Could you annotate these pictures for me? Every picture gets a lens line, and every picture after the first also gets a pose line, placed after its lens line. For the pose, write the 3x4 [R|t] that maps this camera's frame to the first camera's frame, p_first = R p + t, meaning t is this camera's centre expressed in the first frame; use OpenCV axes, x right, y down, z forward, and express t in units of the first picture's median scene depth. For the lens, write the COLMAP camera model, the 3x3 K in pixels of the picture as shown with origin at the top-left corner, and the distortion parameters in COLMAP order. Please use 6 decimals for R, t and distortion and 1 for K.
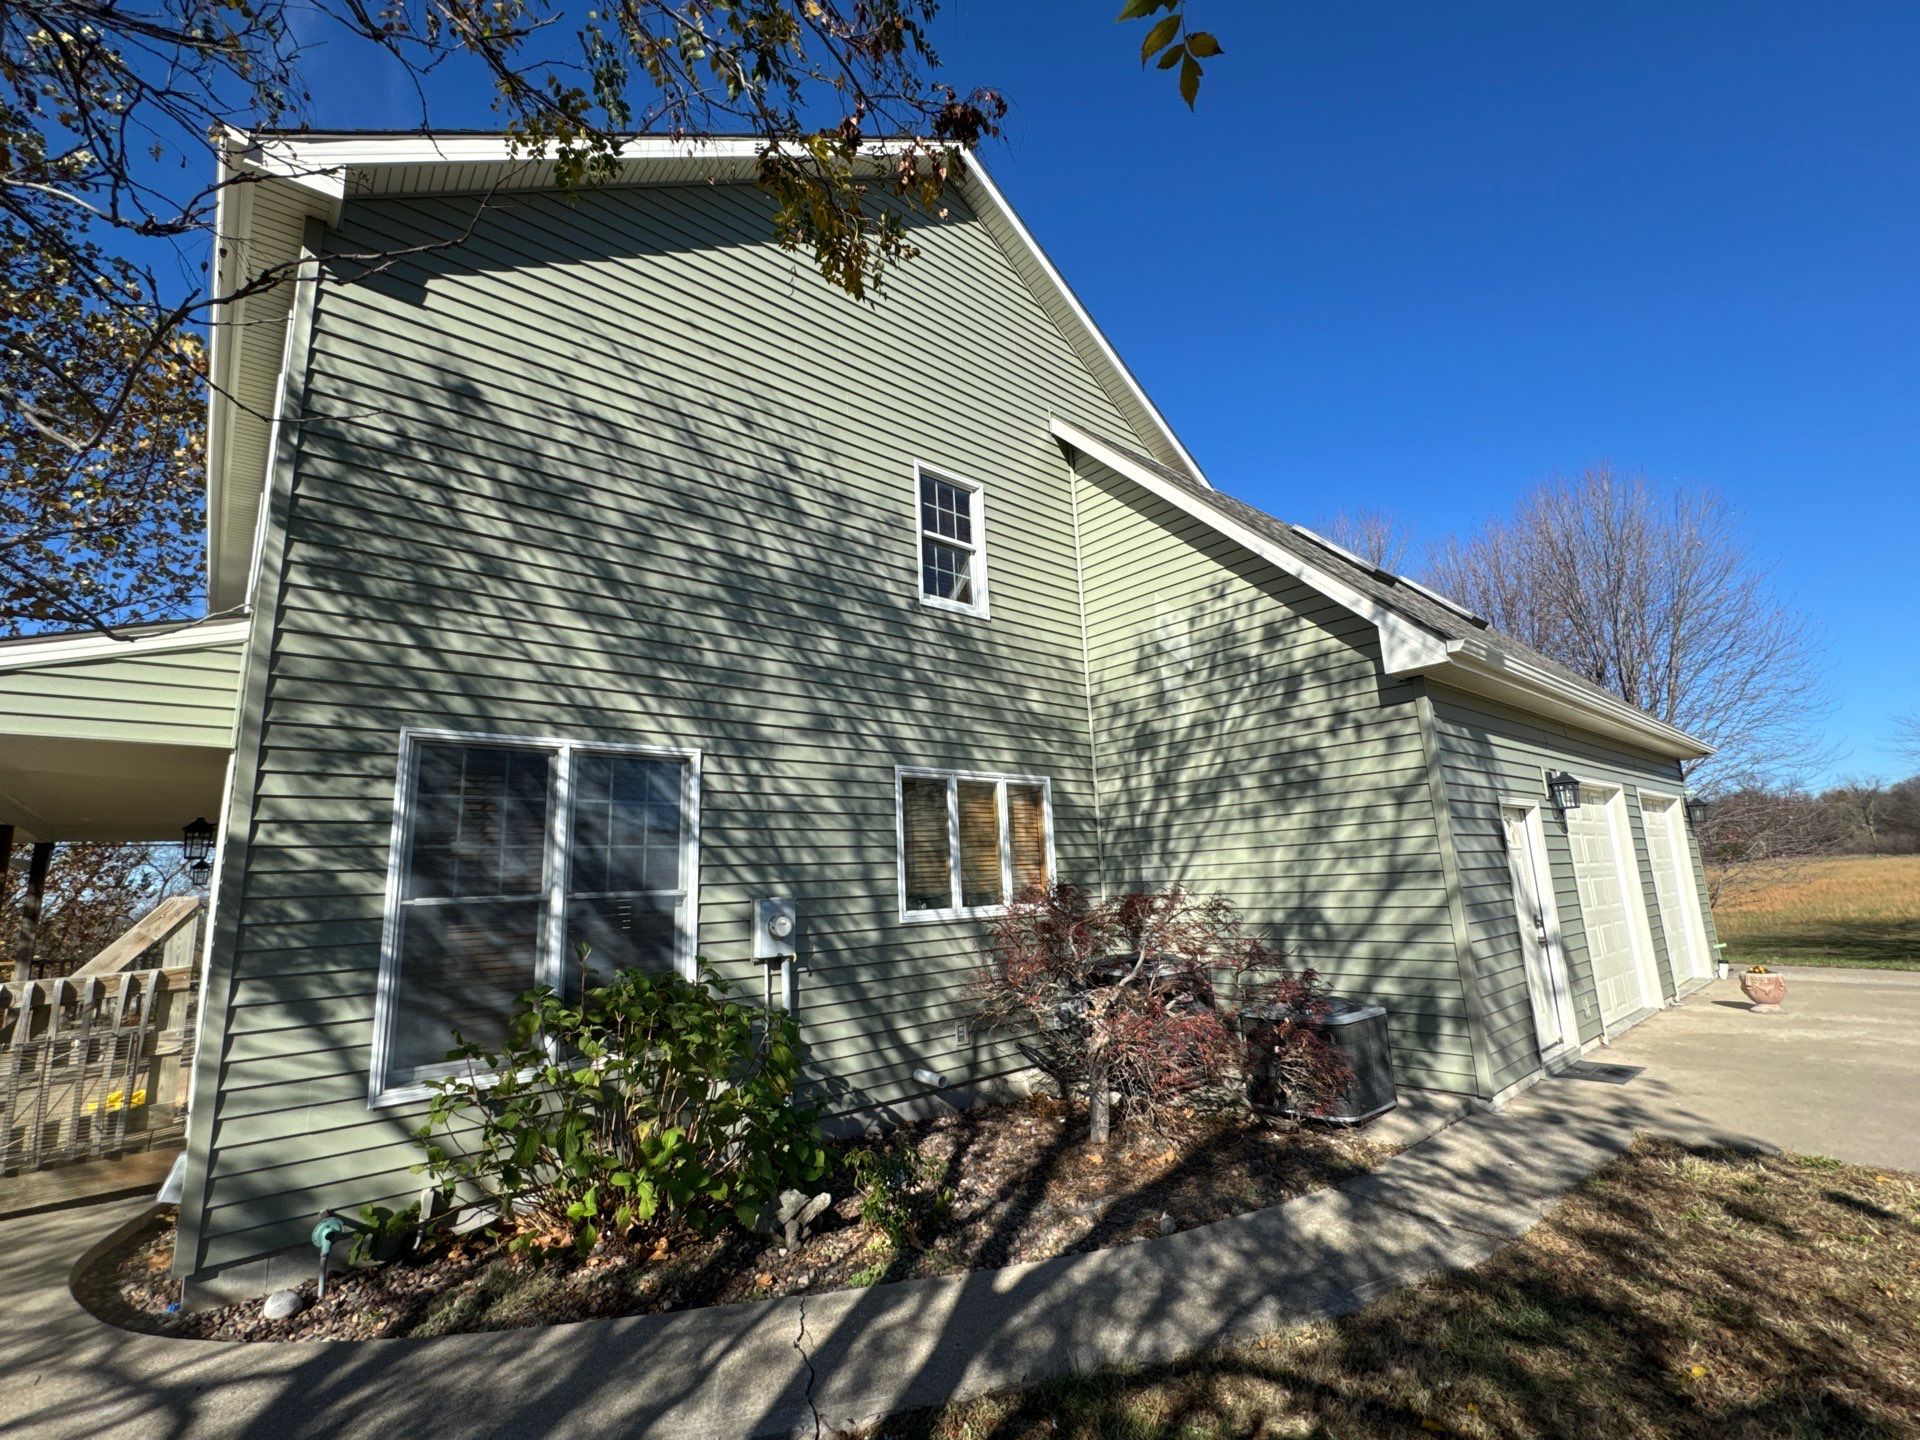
lens RADIAL K [[857.9, 0, 960.9], [0, 857.9, 713.6], [0, 0, 1]] dist [-0.000448, 0.001292]
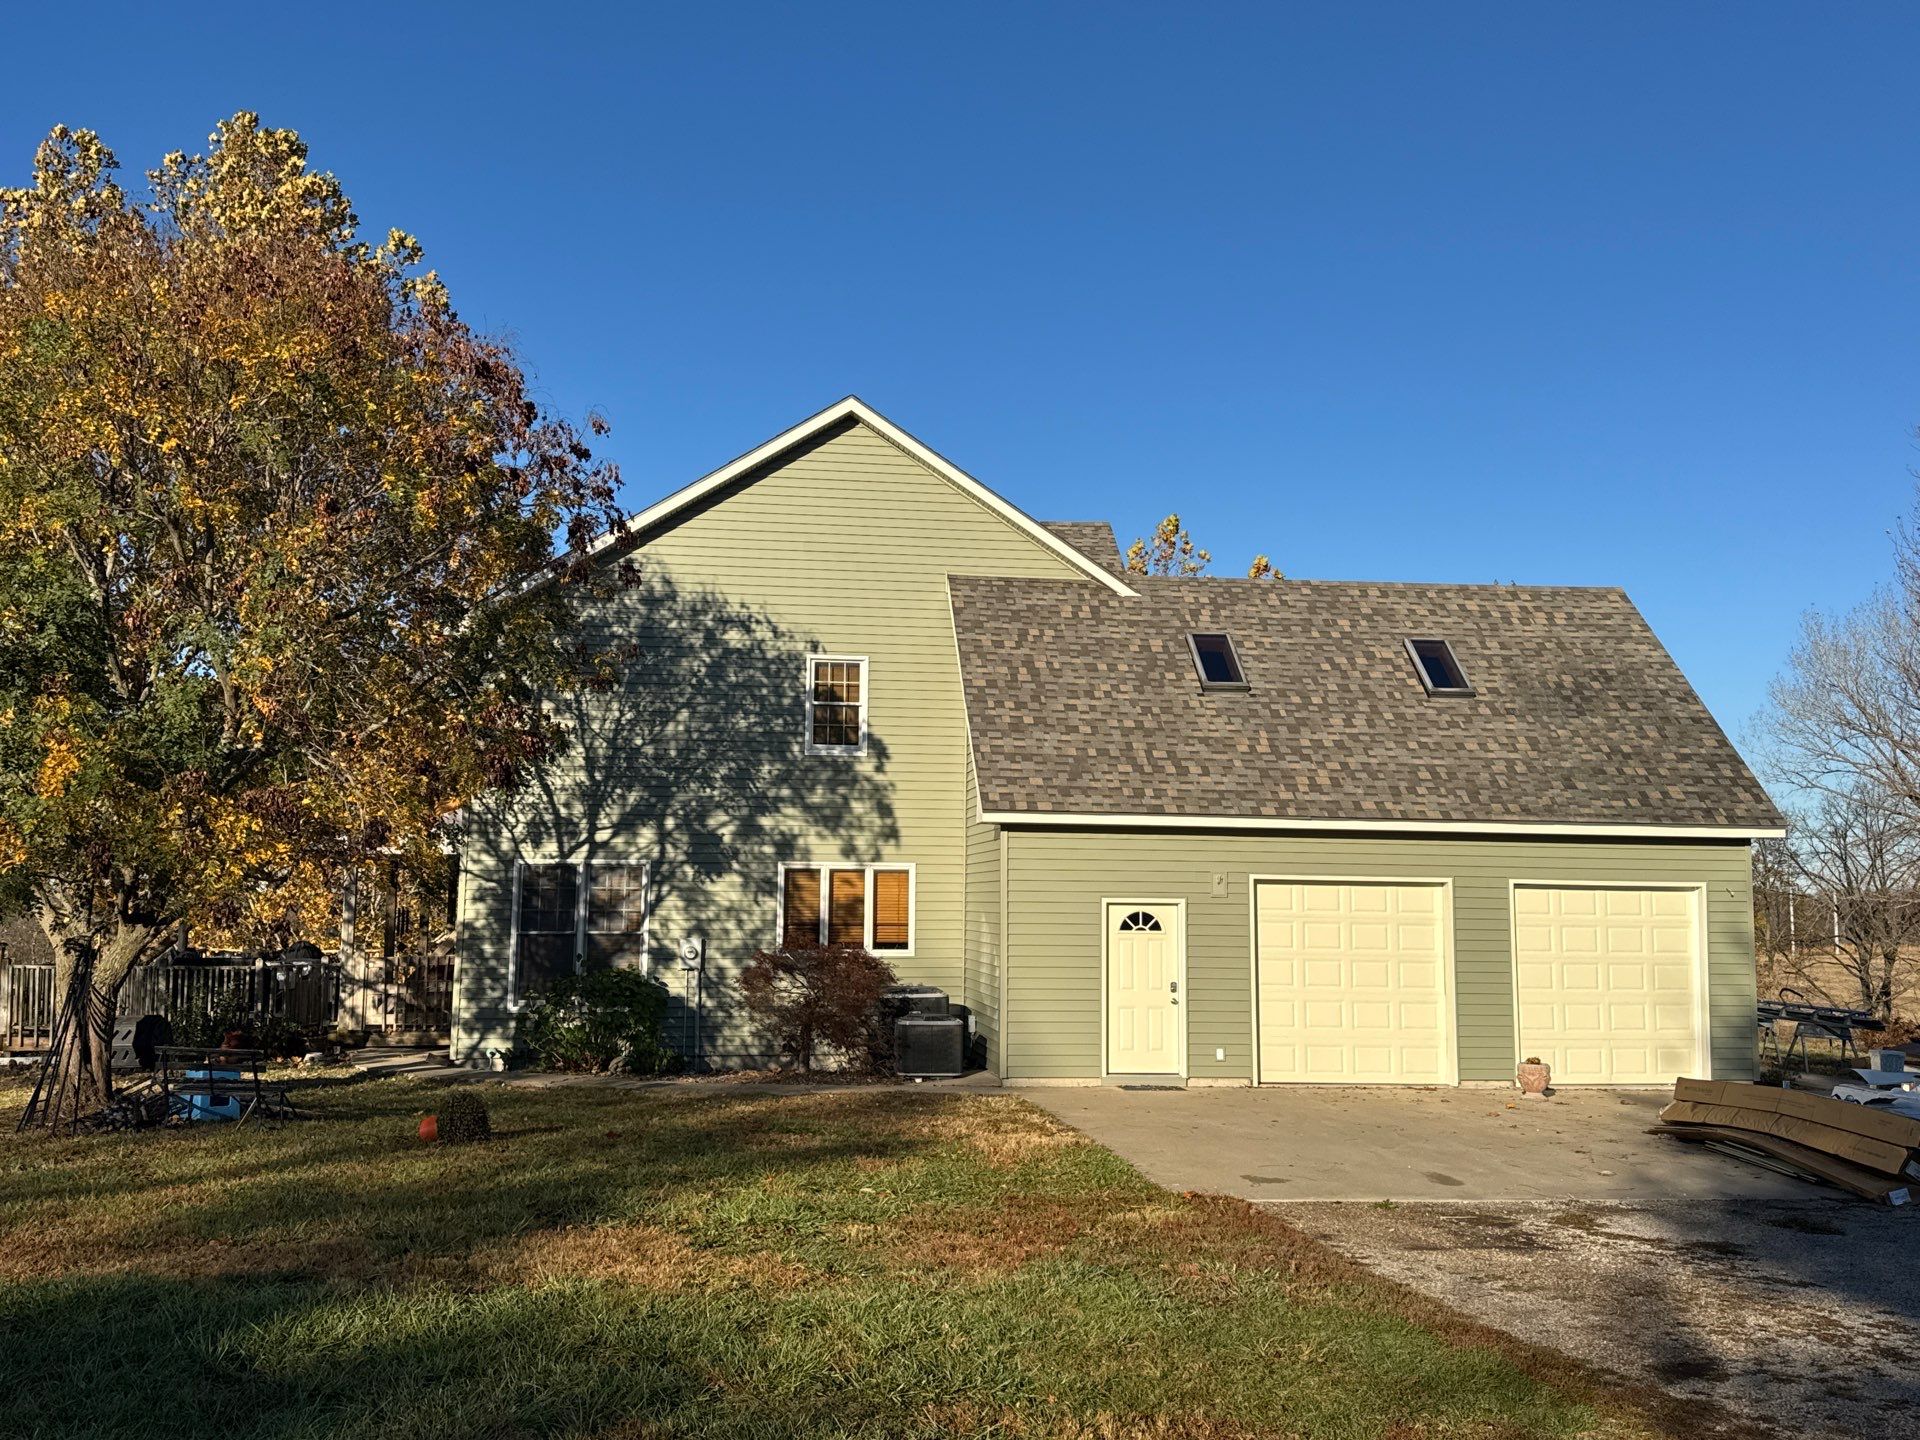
lens RADIAL K [[1692.7, 0, 897.7], [0, 1692.7, 724.9], [0, 0, 1]] dist [0.039236, -0.043996]
pose [[0.813364, -0.007022, -0.581713, 2.560127], [0.068805, 0.994070, 0.084205, -0.584279], [0.577672, -0.108514, 0.809024, -1.891885]]
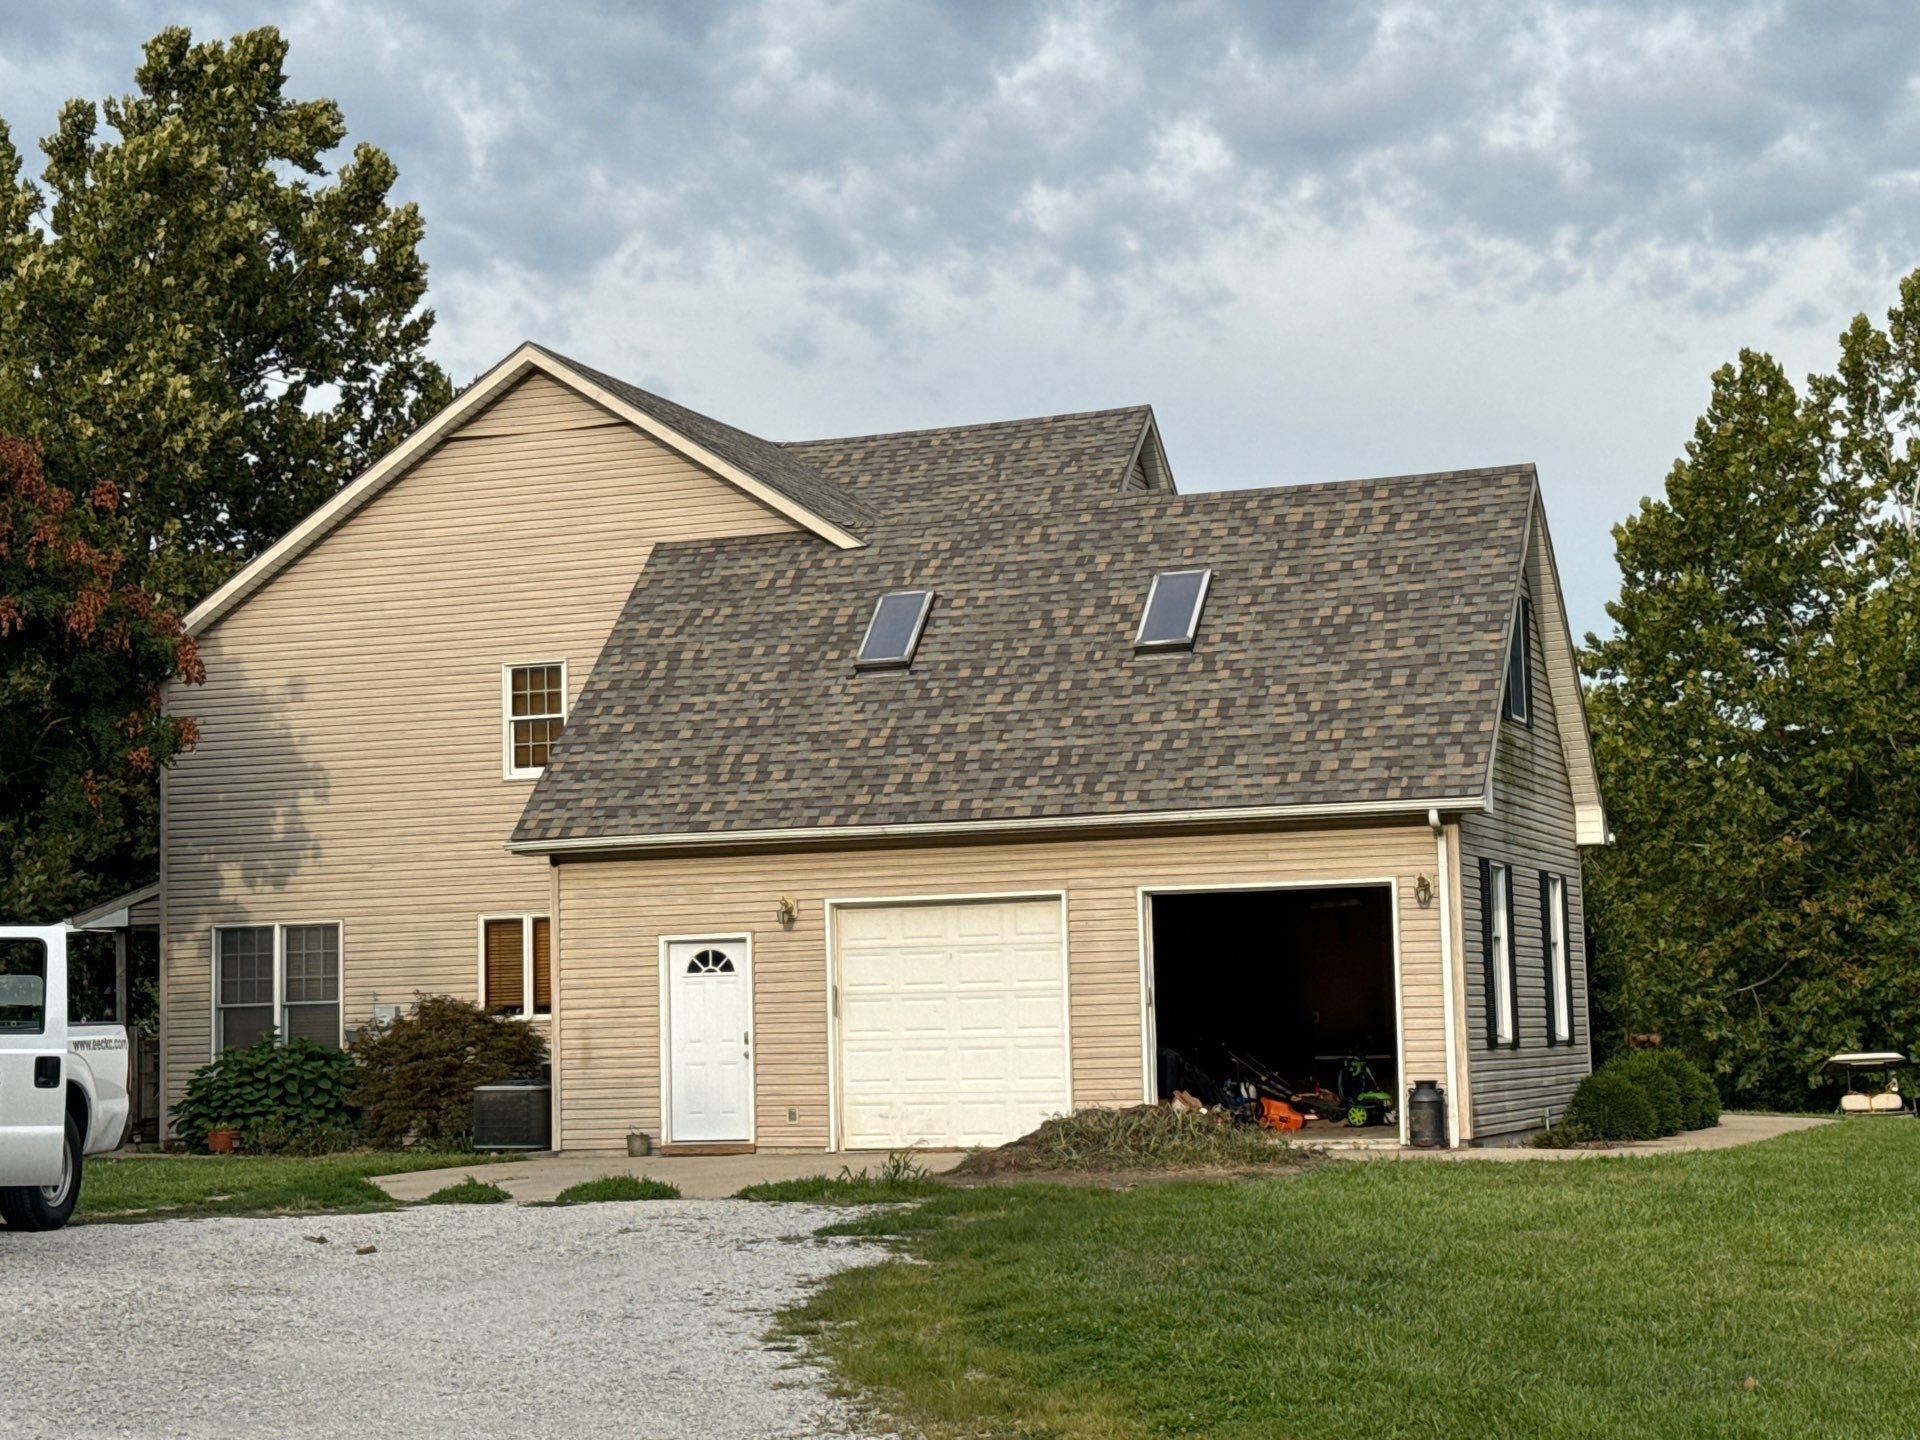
lens RADIAL K [[3317.1, 0, 955.0], [0, 3317.1, 706.4], [0, 0, 1]] dist [0.195863, 0.000000]
pose [[0.482615, -0.054022, -0.874165, 6.348555], [0.179246, 0.983062, 0.038208, -0.420254], [0.857294, -0.175130, 0.484124, -1.117127]]
